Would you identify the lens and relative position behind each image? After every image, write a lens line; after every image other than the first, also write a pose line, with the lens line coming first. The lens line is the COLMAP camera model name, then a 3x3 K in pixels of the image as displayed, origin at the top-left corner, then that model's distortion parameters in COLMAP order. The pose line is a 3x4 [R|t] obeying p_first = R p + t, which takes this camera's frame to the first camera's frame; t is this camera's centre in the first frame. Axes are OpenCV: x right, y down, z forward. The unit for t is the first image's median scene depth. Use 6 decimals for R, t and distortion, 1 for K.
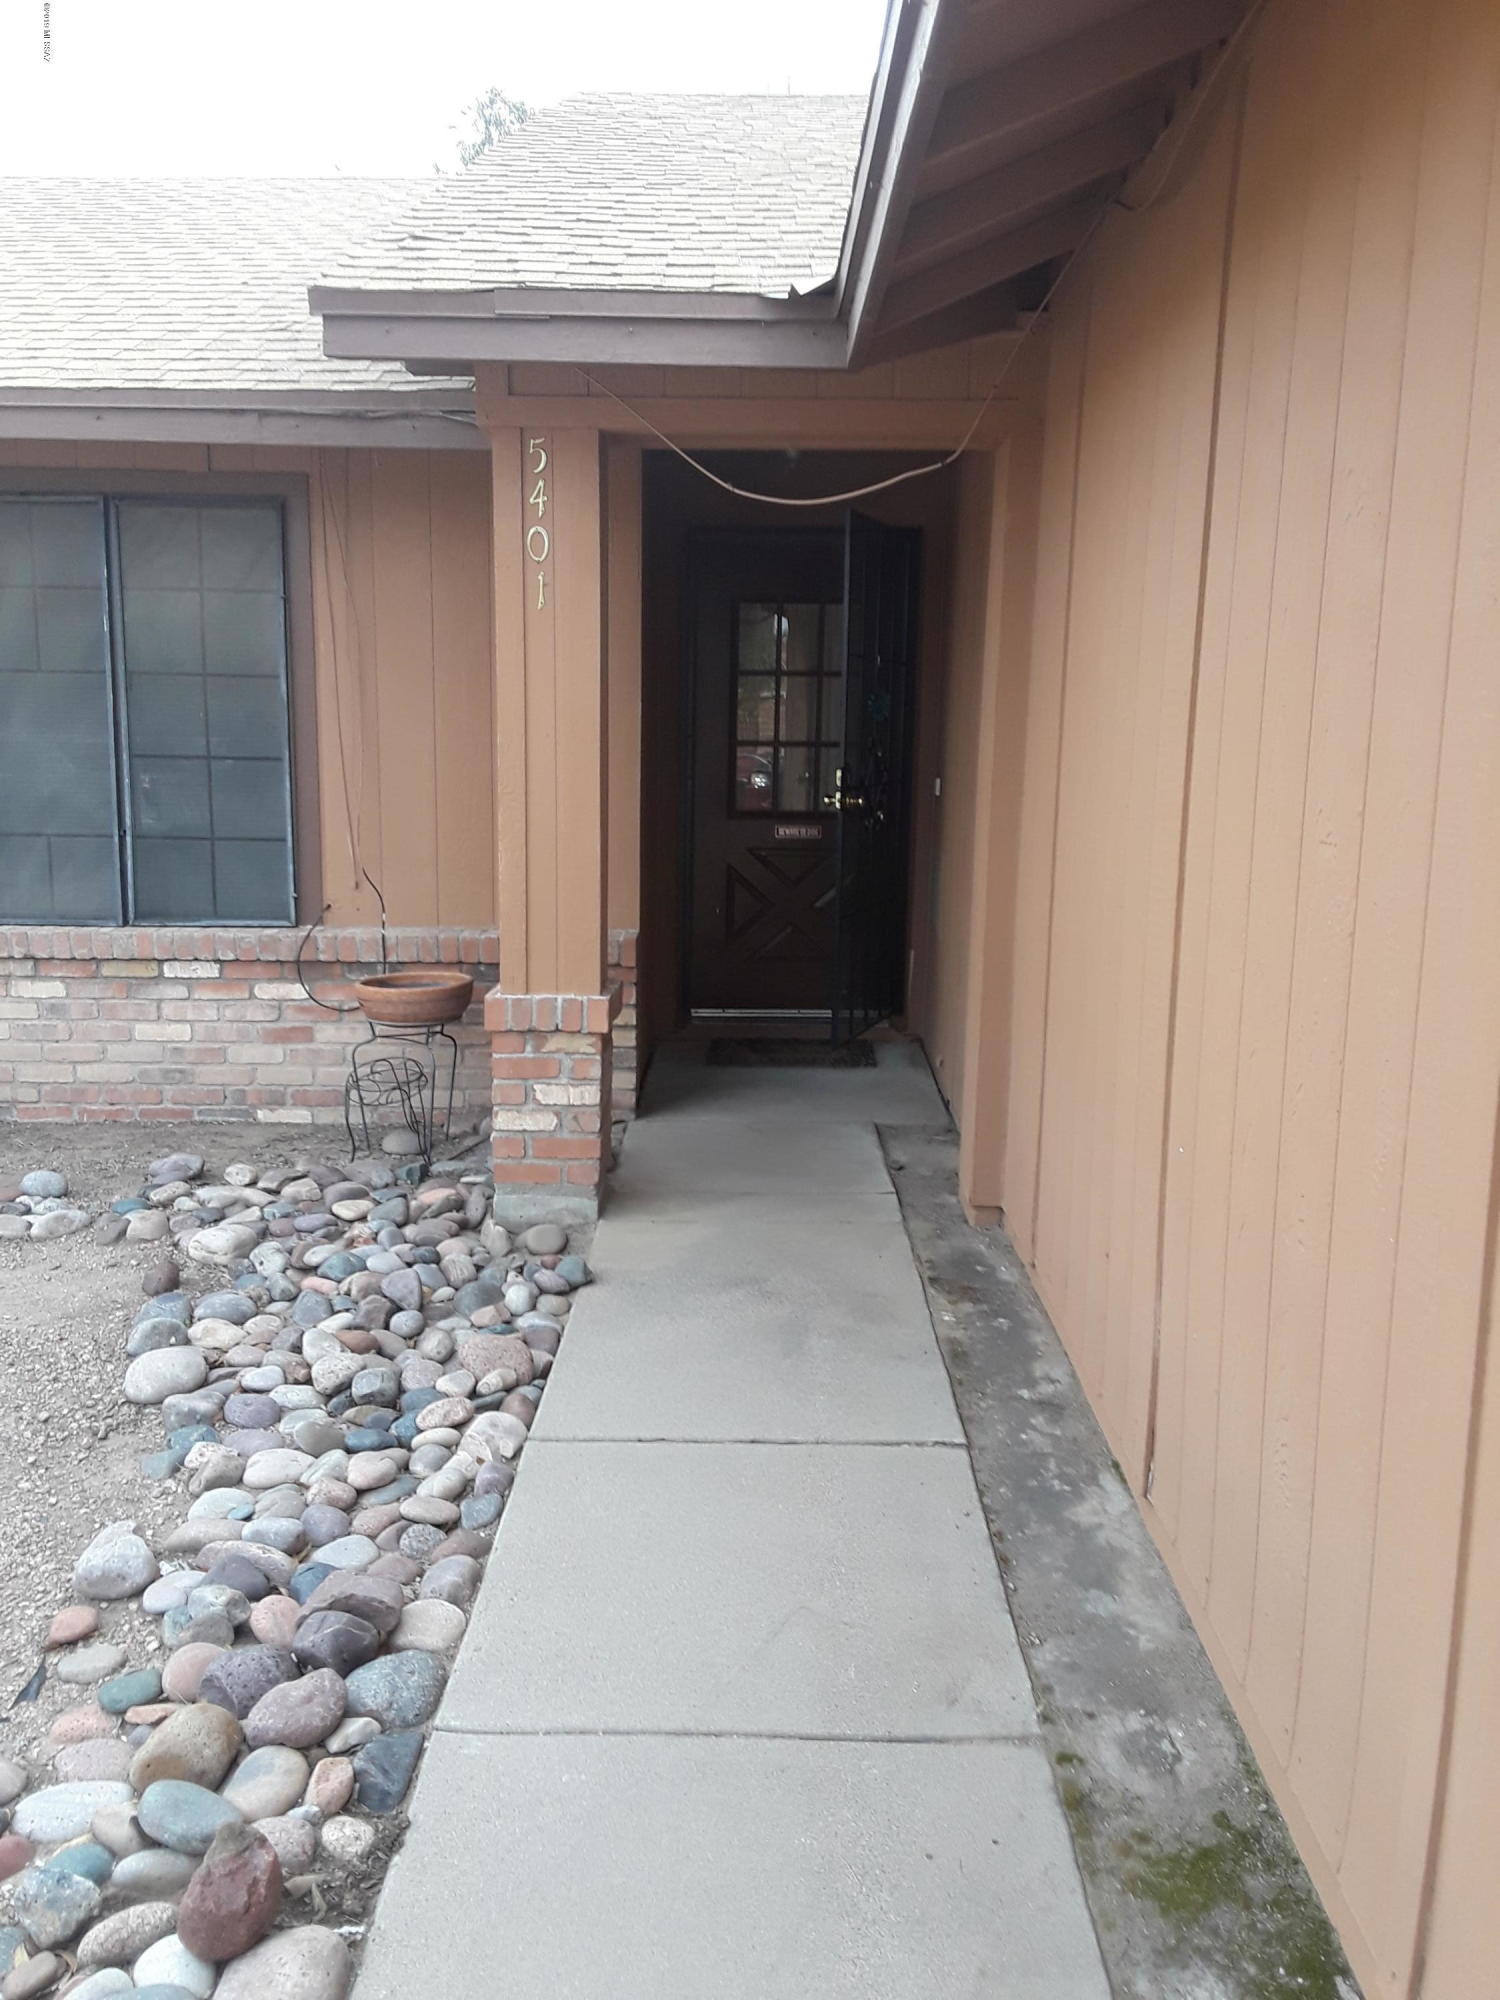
lens RADIAL K [[1631.6, 0, 750.0], [0, 1631.6, 1000.0], [0, 0, 1]] dist [0.117676, -0.177053]
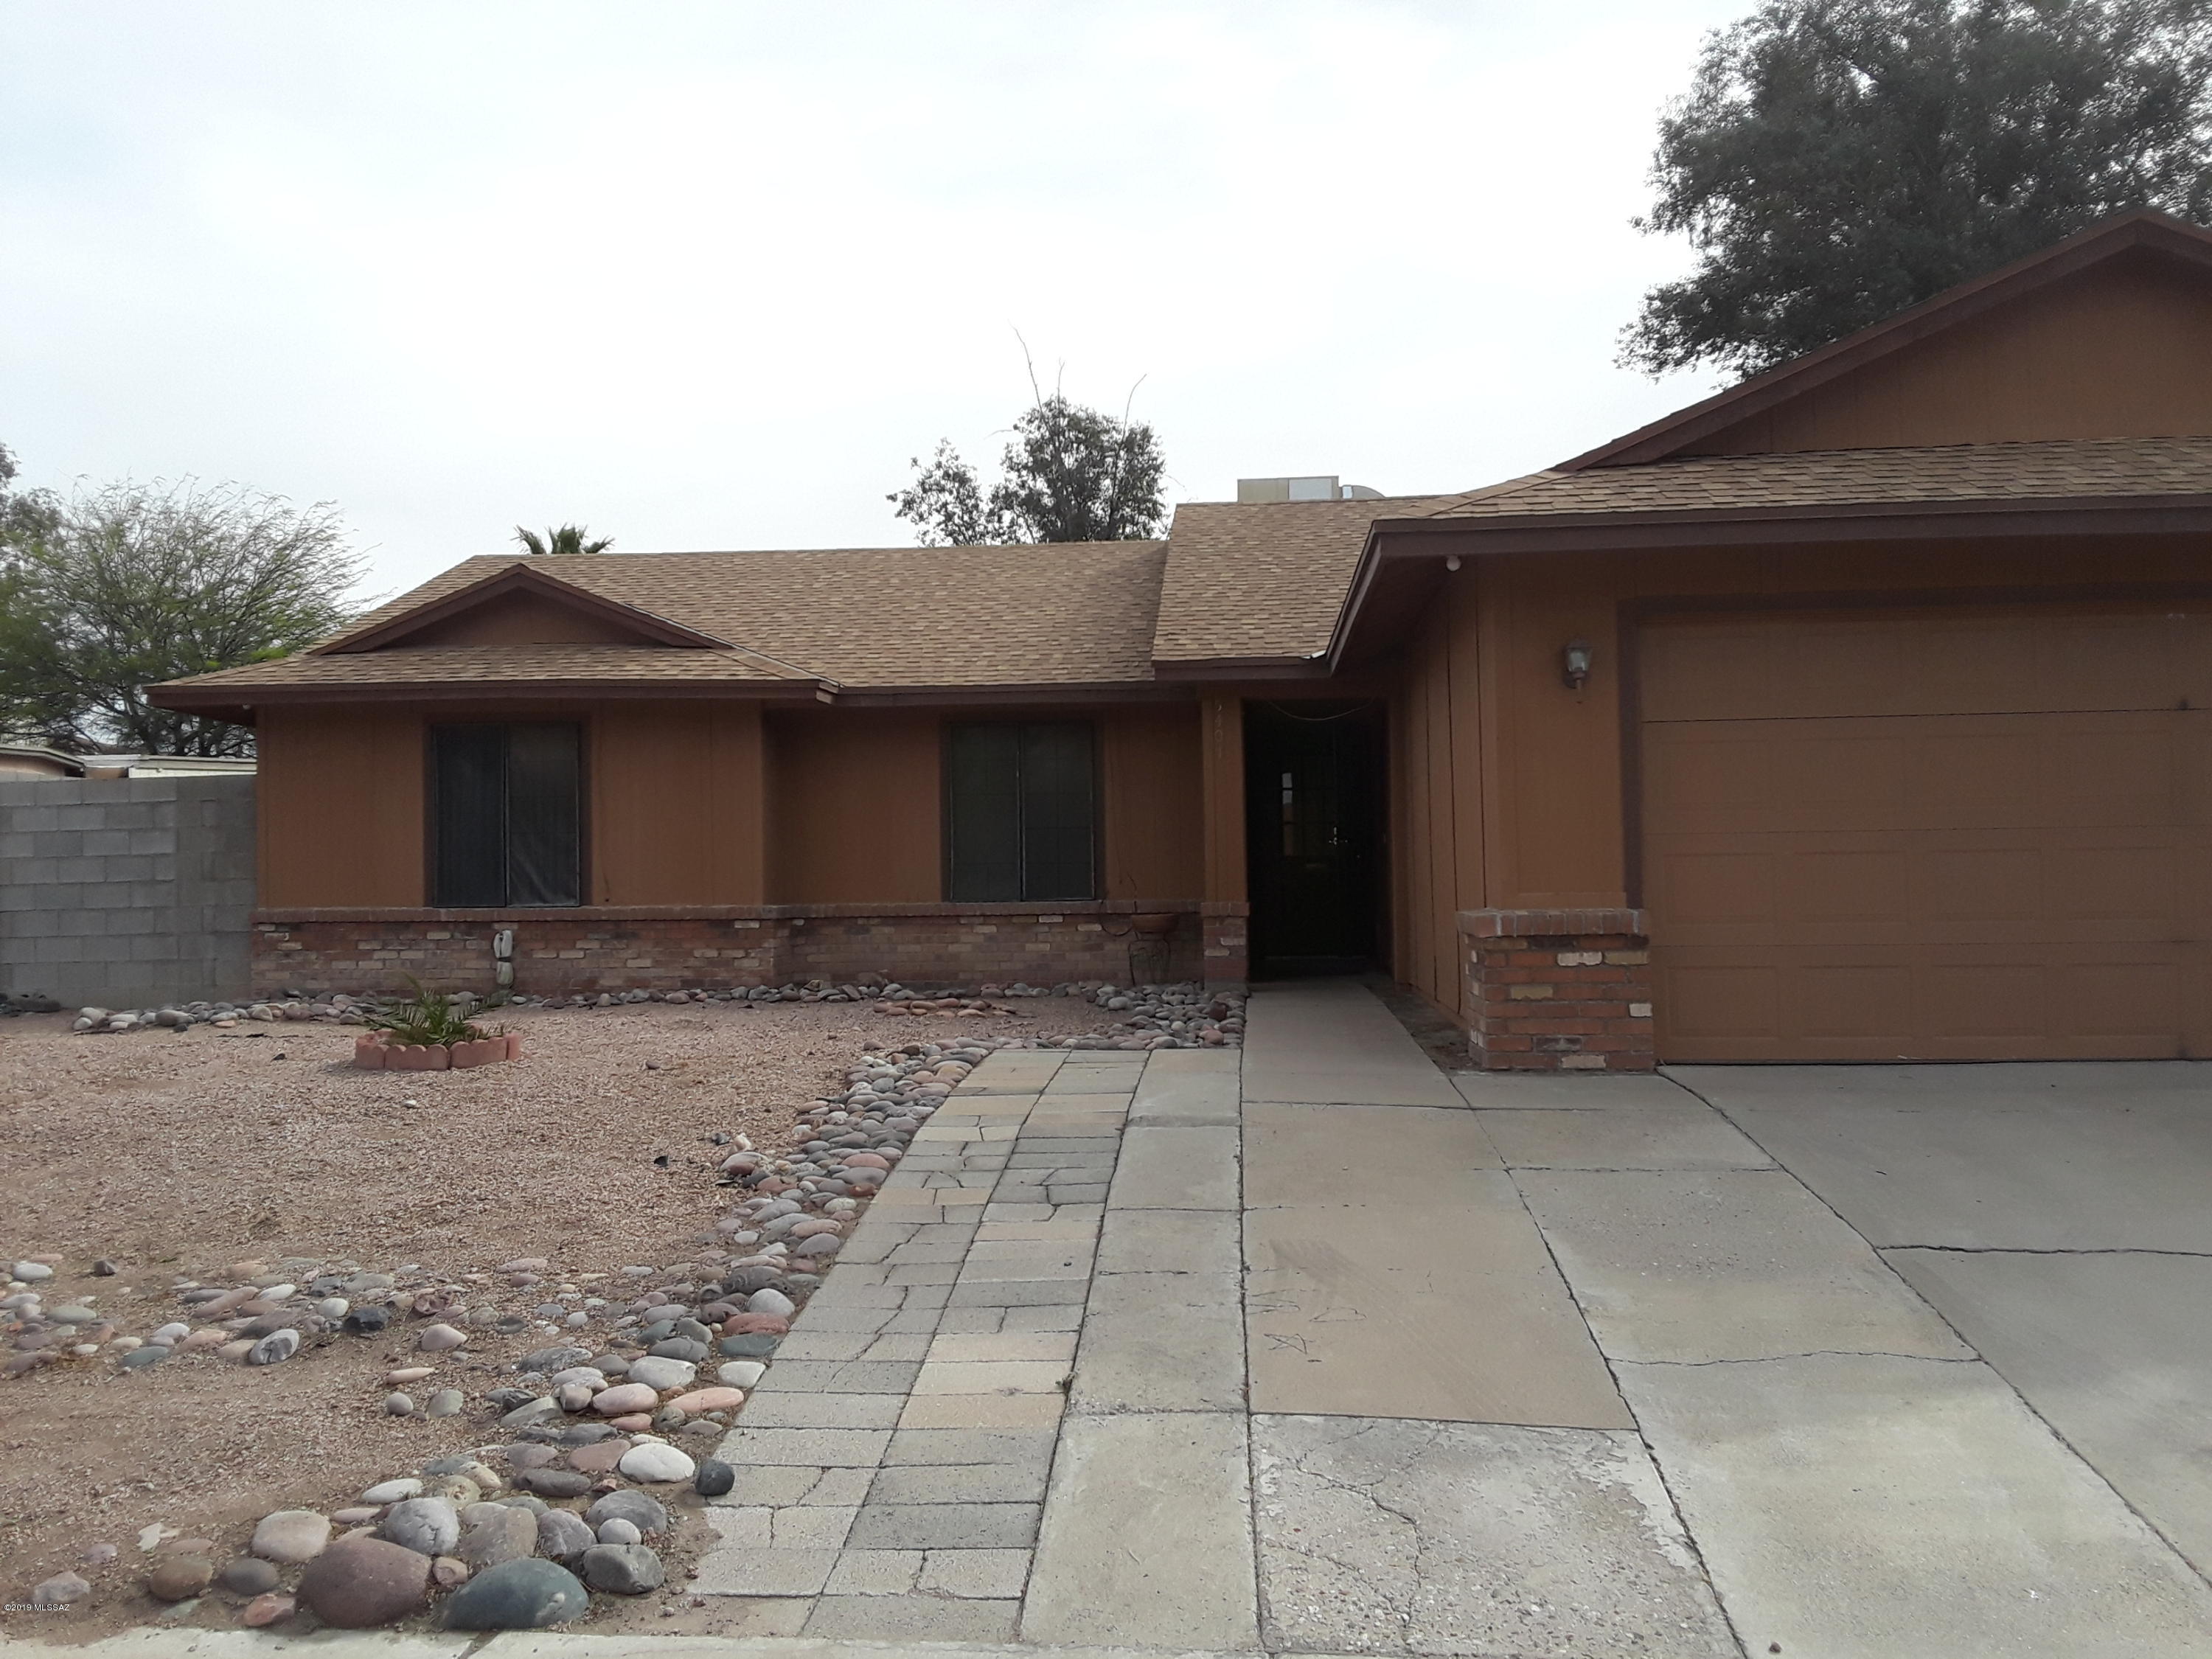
lens RADIAL K [[1808.8, 0, 982.0], [0, 1808.8, 785.7], [0, 0, 1]] dist [0.068148, -0.168522]
pose [[0.989783, -0.025900, -0.140212, -0.080339], [-0.005691, 0.975405, -0.220347, 0.377623], [0.142470, 0.218894, 0.965292, -1.577128]]
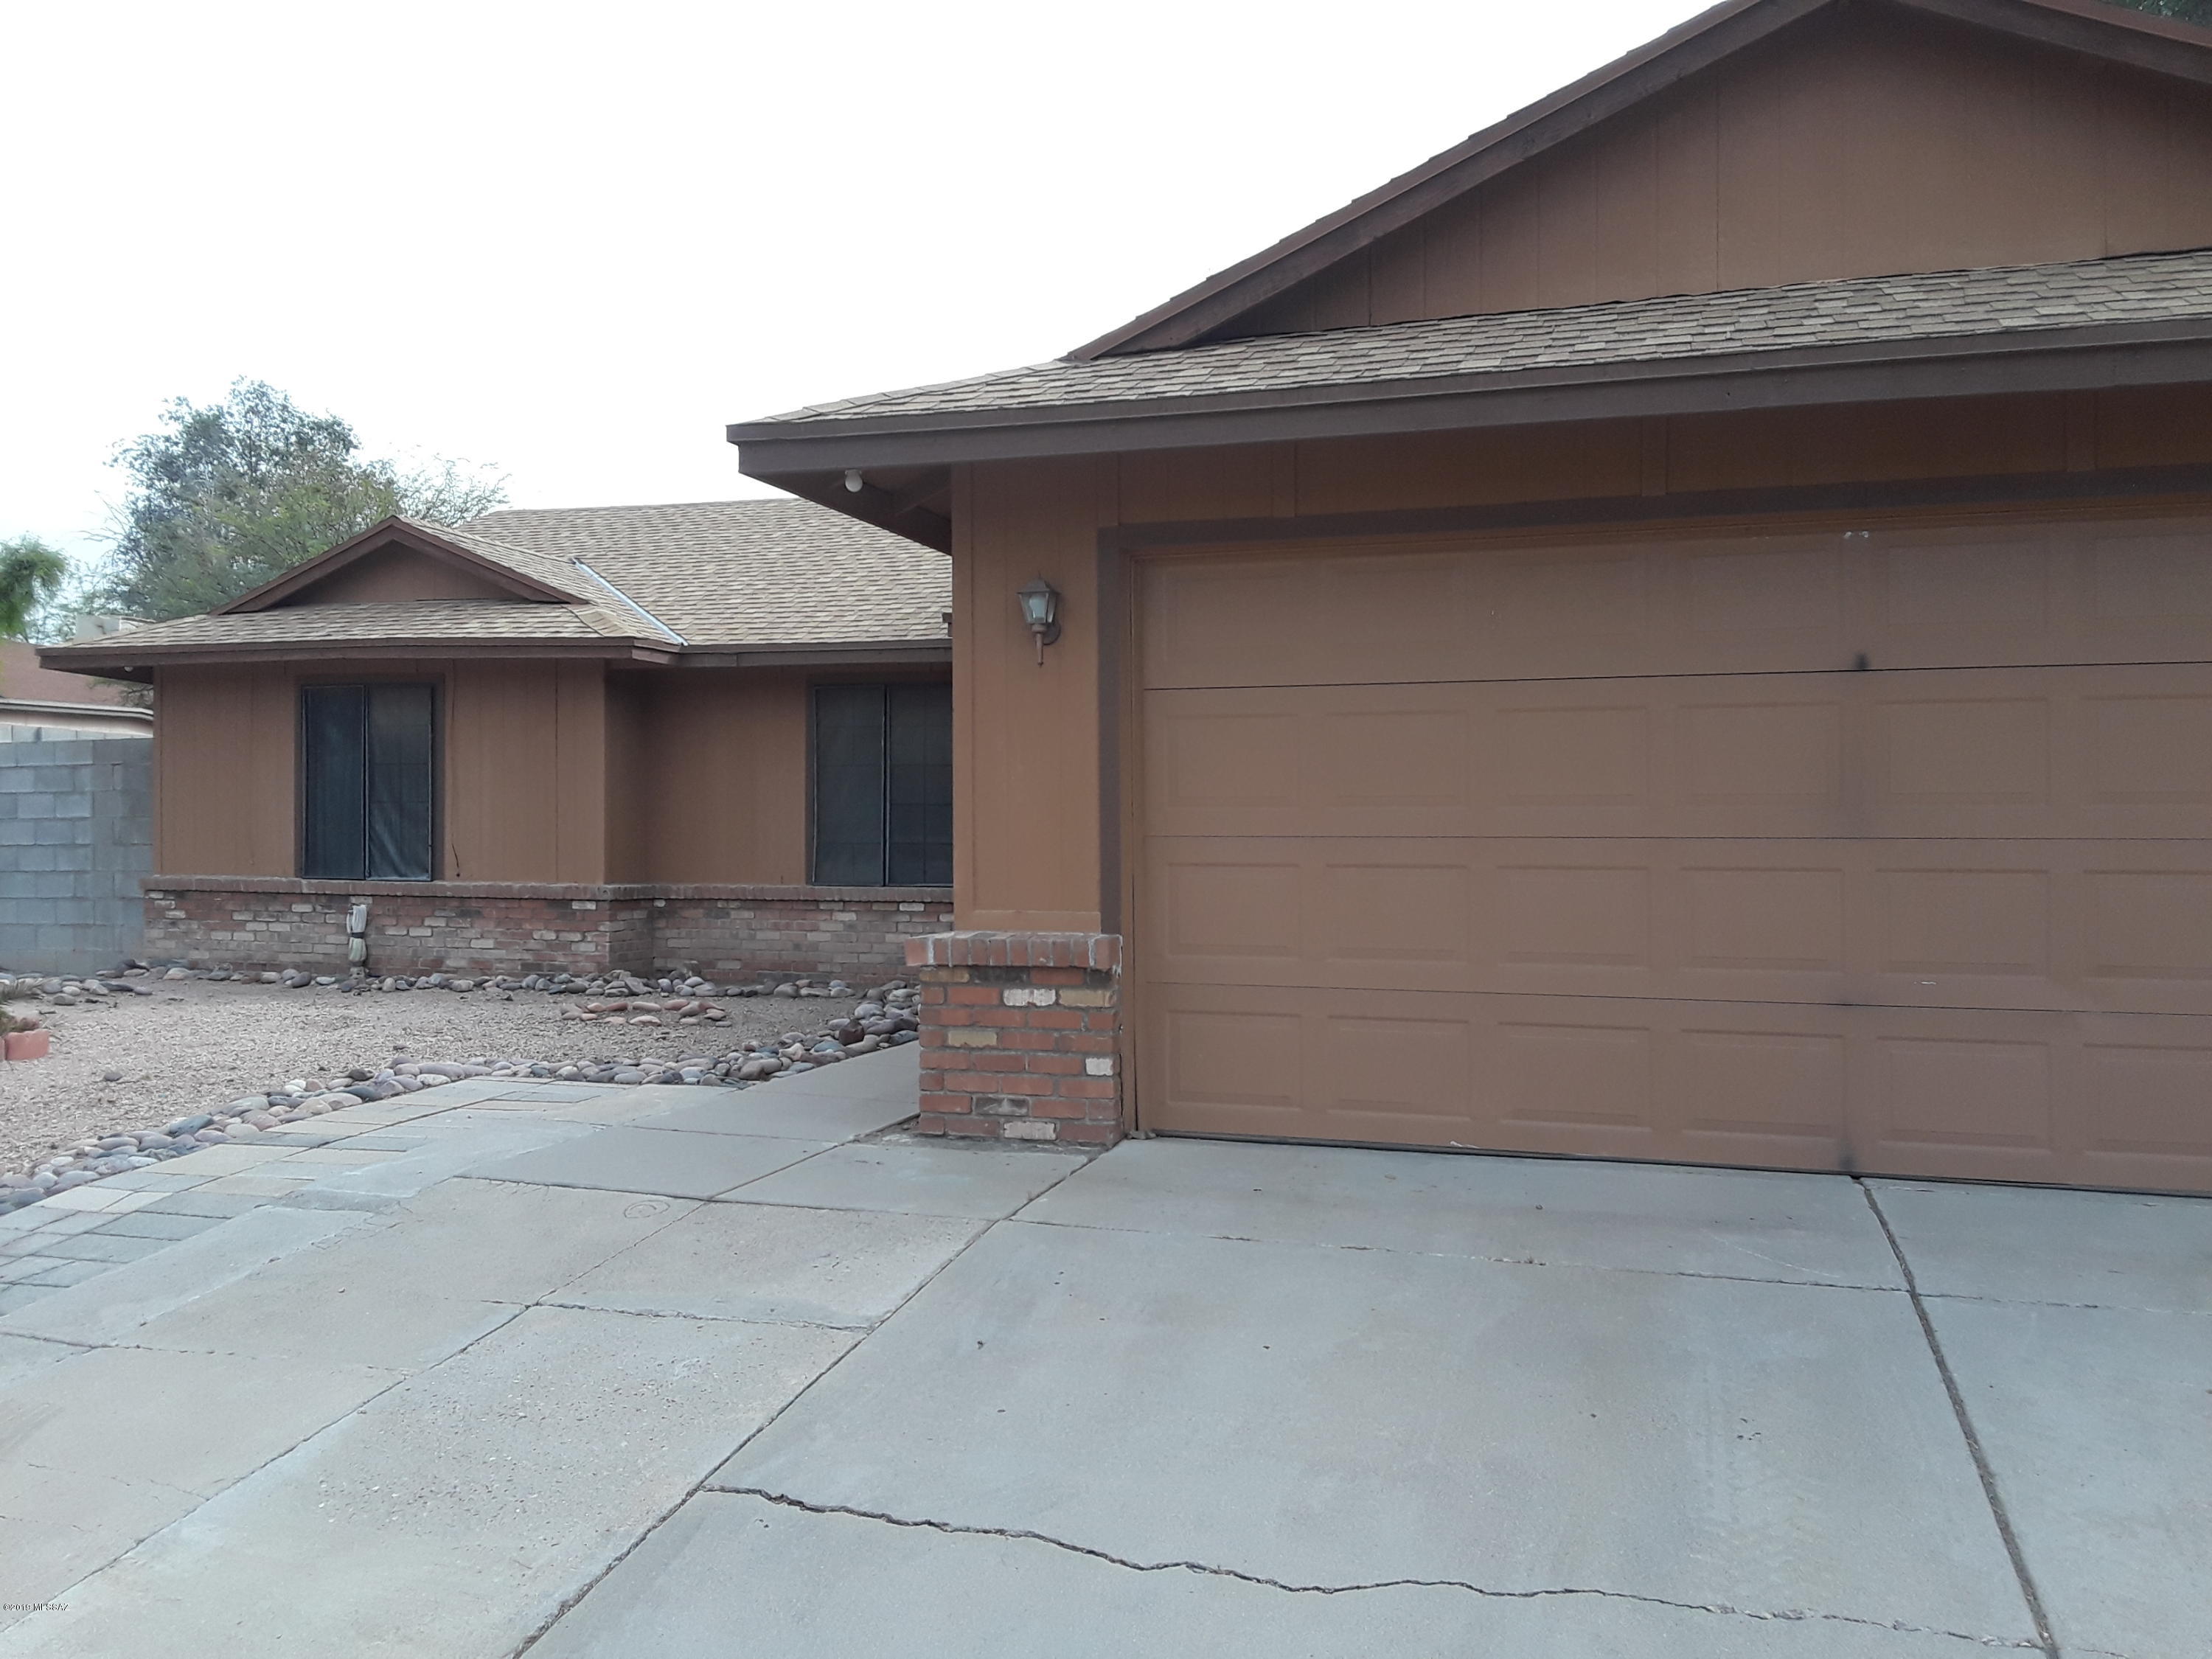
lens RADIAL K [[1809.0, 0, 1055.0], [0, 1809.0, 830.5], [0, 0, 1]] dist [0.012070, -0.092034]
pose [[0.948923, -0.003748, -0.315484, 0.567319], [-0.052437, 0.984149, -0.169414, 0.273558], [0.311119, 0.177304, 0.933686, -1.113722]]
